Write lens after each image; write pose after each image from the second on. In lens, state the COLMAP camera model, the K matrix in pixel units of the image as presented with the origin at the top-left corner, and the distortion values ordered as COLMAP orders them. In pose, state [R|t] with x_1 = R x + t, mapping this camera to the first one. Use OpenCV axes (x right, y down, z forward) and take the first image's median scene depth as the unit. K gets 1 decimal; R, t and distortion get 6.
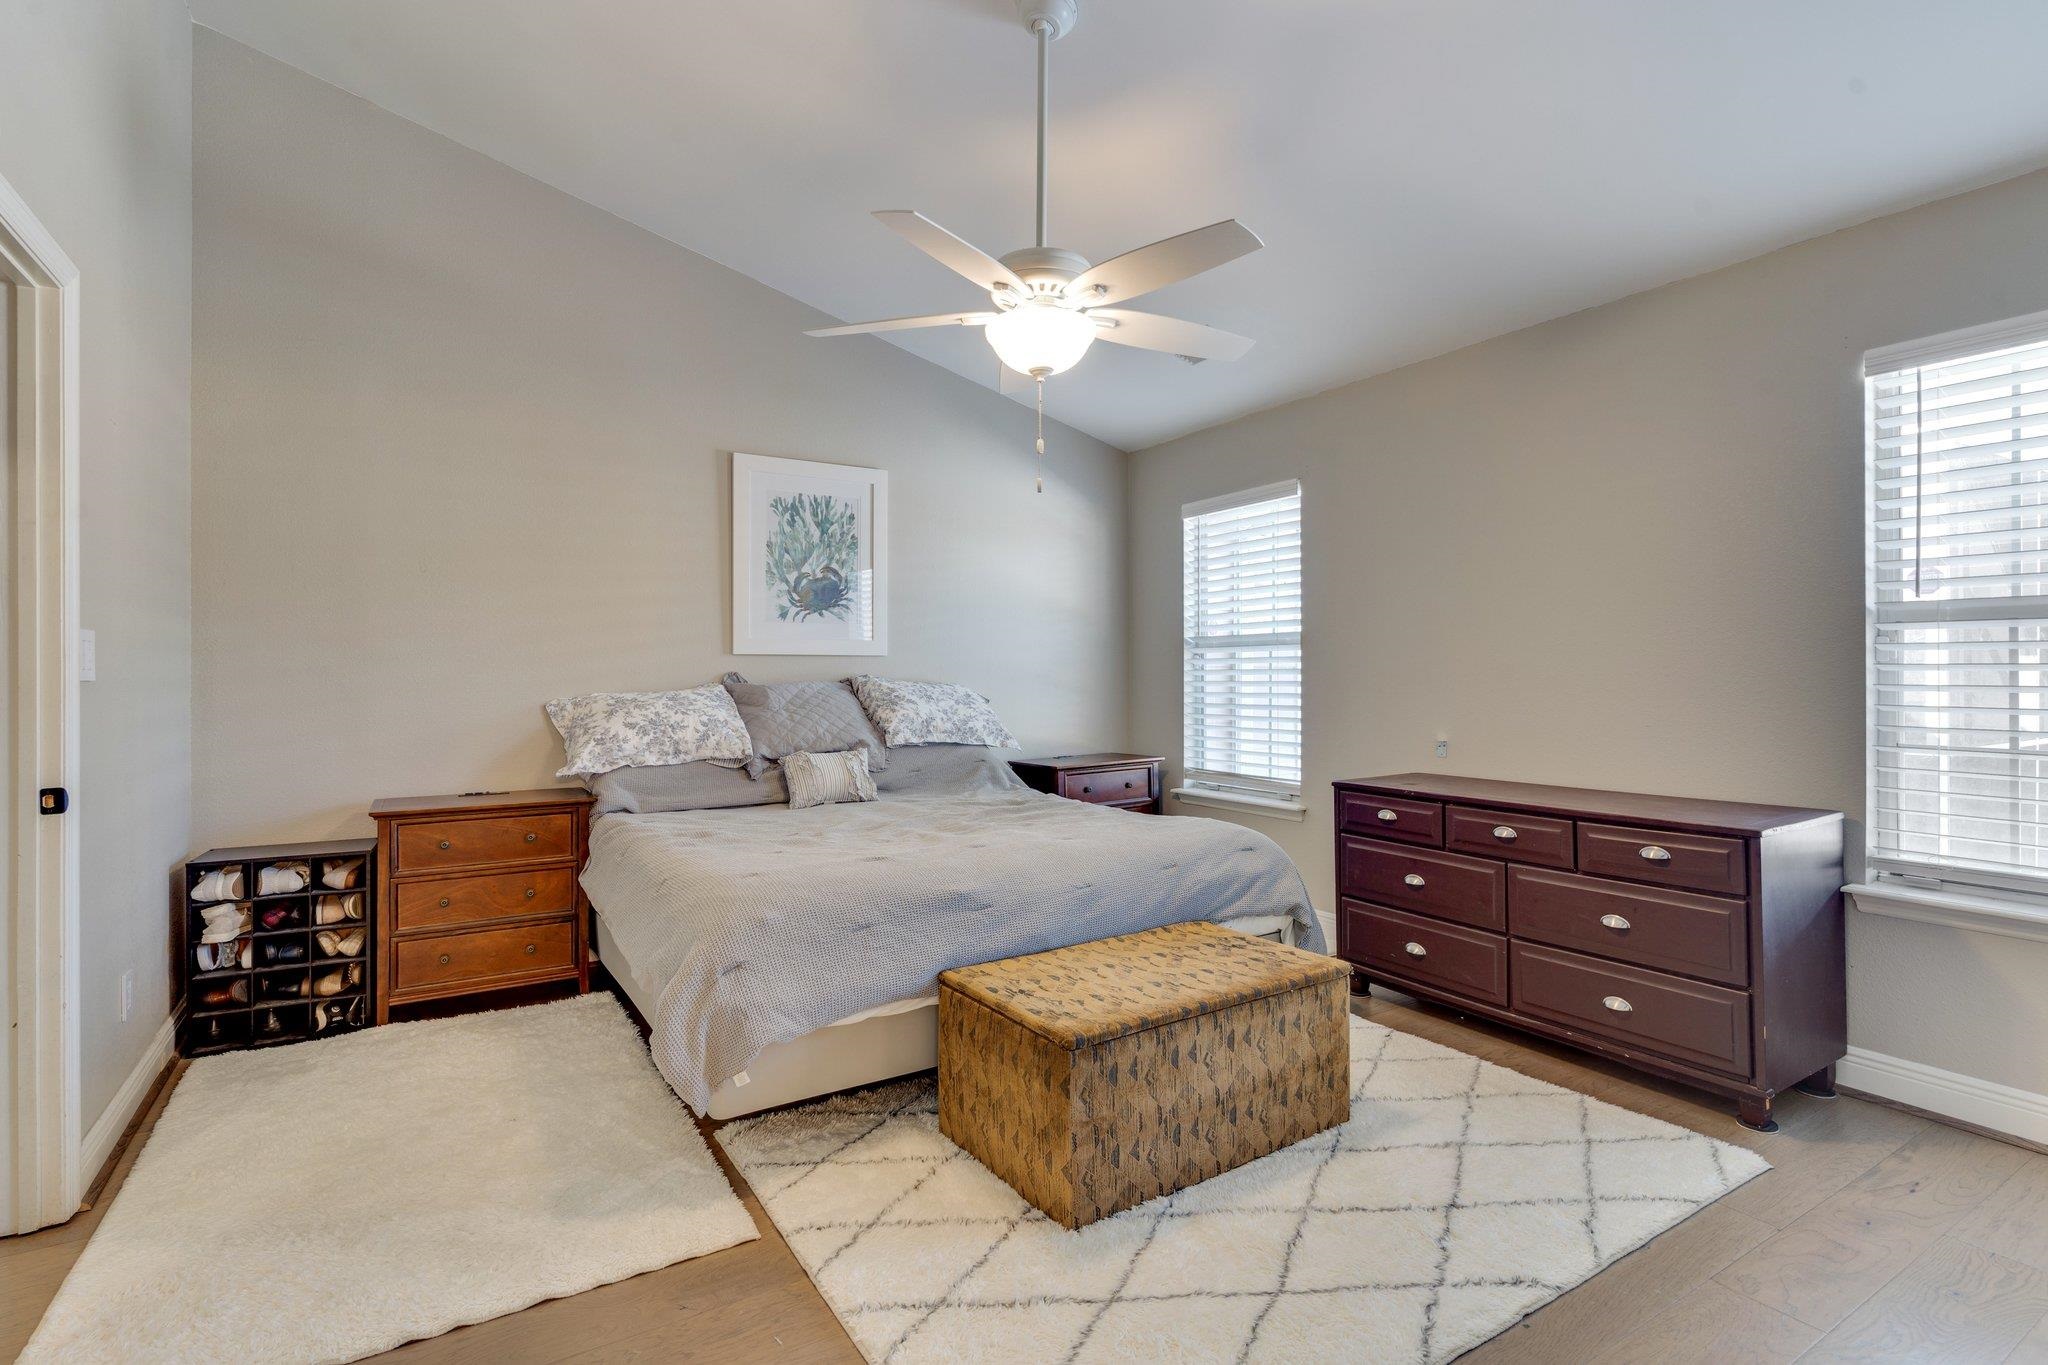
lens RADIAL K [[985.5, 0, 1015.2], [0, 985.5, 673.6], [0, 0, 1]] dist [0.001183, 0.000401]
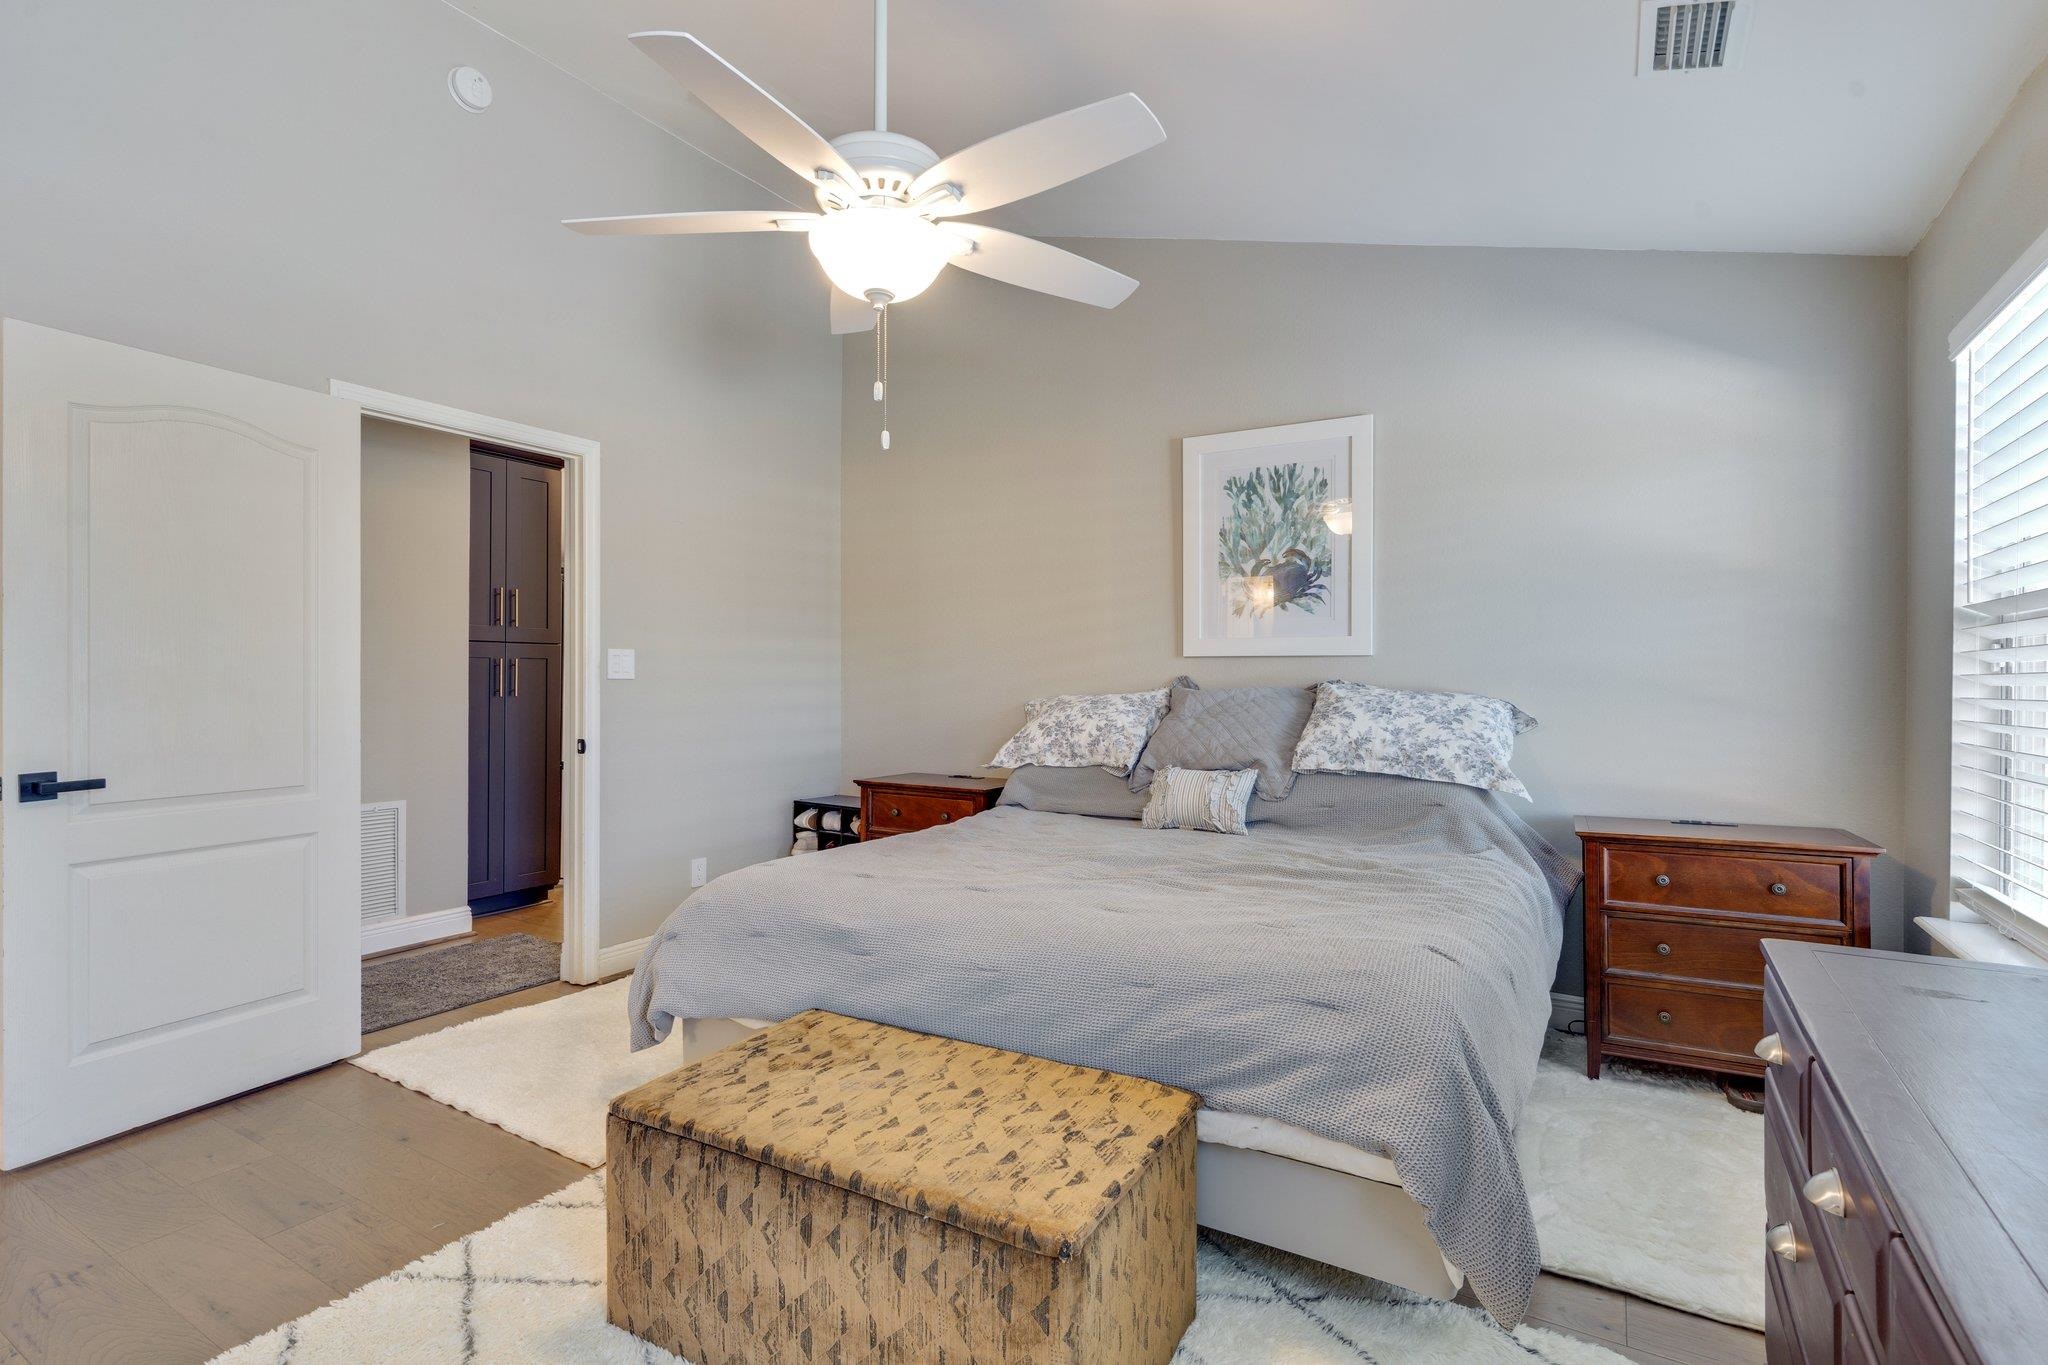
lens RADIAL K [[985.5, 0, 1015.2], [0, 985.5, 673.6], [0, 0, 1]] dist [0.001183, 0.000401]
pose [[0.445082, 0.000324, -0.895490, 0.510633], [-0.004555, 0.999988, -0.001902, -0.001199], [0.895478, 0.004925, 0.445078, 0.481245]]
